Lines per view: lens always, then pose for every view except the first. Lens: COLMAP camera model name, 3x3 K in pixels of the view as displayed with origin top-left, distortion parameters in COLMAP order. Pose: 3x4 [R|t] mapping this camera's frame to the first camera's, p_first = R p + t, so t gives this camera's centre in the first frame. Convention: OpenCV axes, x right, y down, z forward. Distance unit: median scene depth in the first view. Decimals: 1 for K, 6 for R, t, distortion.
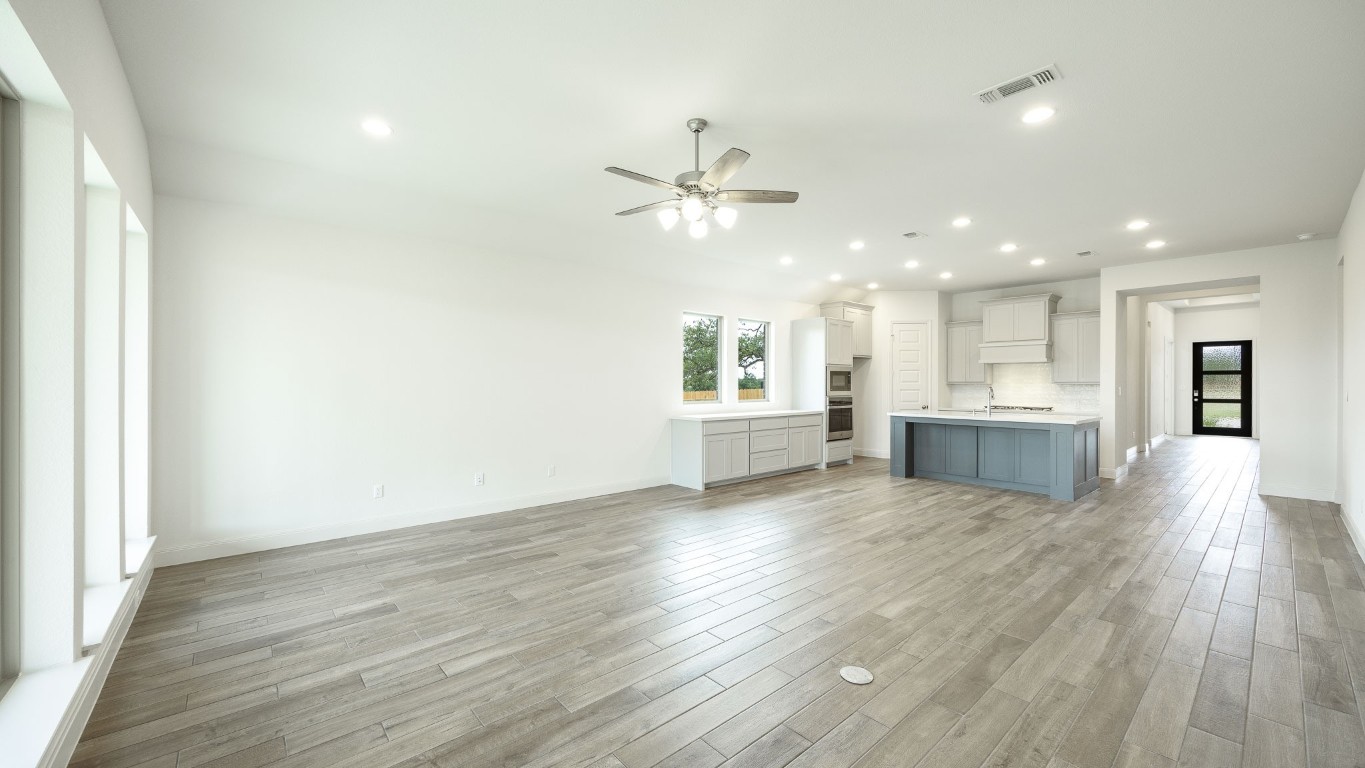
lens RADIAL K [[521.2, 0, 686.5], [0, 521.2, 384.8], [0, 0, 1]] dist [0.001463, 0.000239]
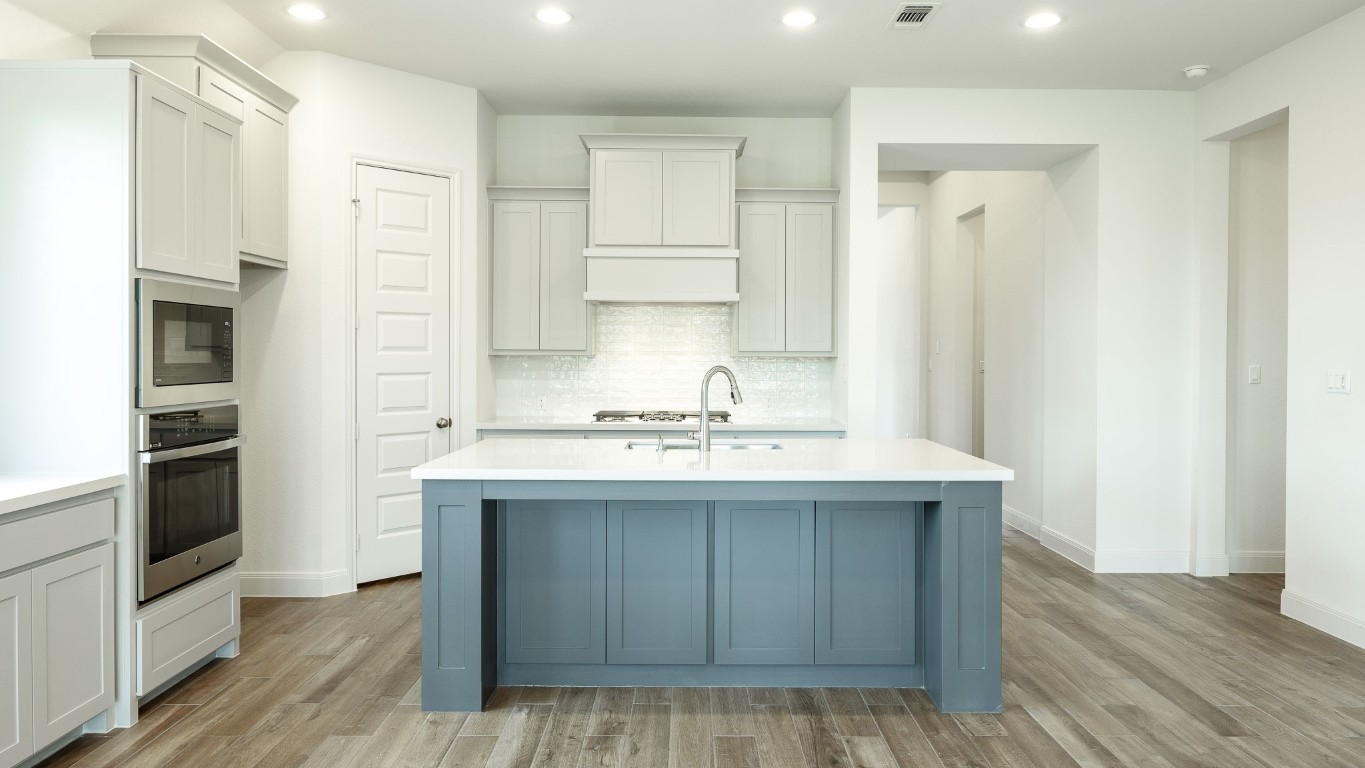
lens RADIAL K [[918.0, 0, 685.8], [0, 918.0, 365.1], [0, 0, 1]] dist [-0.005097, -0.002423]
pose [[0.655227, -0.005941, 0.755409, 0.118293], [-0.001559, 0.999956, 0.009217, -0.001815], [-0.755430, -0.007217, 0.655189, 0.533186]]
